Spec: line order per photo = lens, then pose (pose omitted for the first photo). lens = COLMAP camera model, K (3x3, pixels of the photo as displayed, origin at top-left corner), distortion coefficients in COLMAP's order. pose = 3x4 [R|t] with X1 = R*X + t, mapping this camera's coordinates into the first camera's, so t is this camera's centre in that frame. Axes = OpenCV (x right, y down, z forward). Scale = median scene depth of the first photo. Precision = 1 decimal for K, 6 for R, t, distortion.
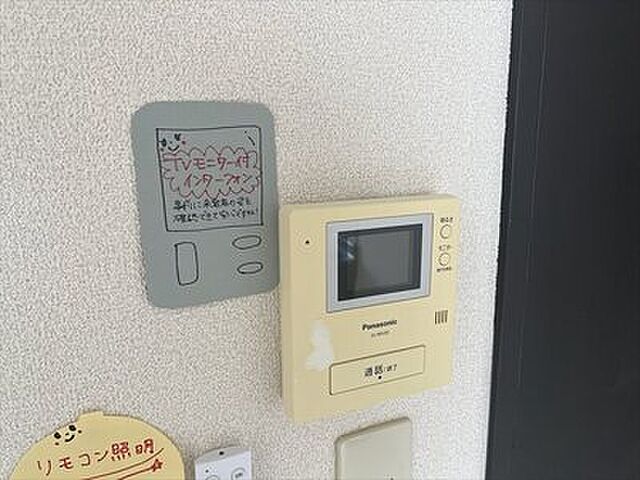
lens RADIAL K [[491.2, 0, 323.1], [0, 491.2, 239.7], [0, 0, 1]] dist [-0.007607, -0.045016]
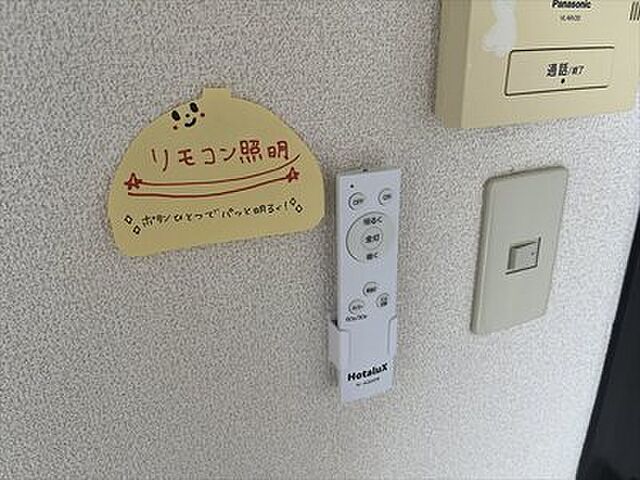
lens RADIAL K [[491.2, 0, 319.3], [0, 491.2, 239.6], [0, 0, 1]] dist [-0.007607, -0.045016]
pose [[0.998828, -0.002014, -0.048350, -0.260658], [0.011616, 0.979900, 0.199151, 0.409888], [0.046977, -0.199479, 0.978775, 0.191854]]
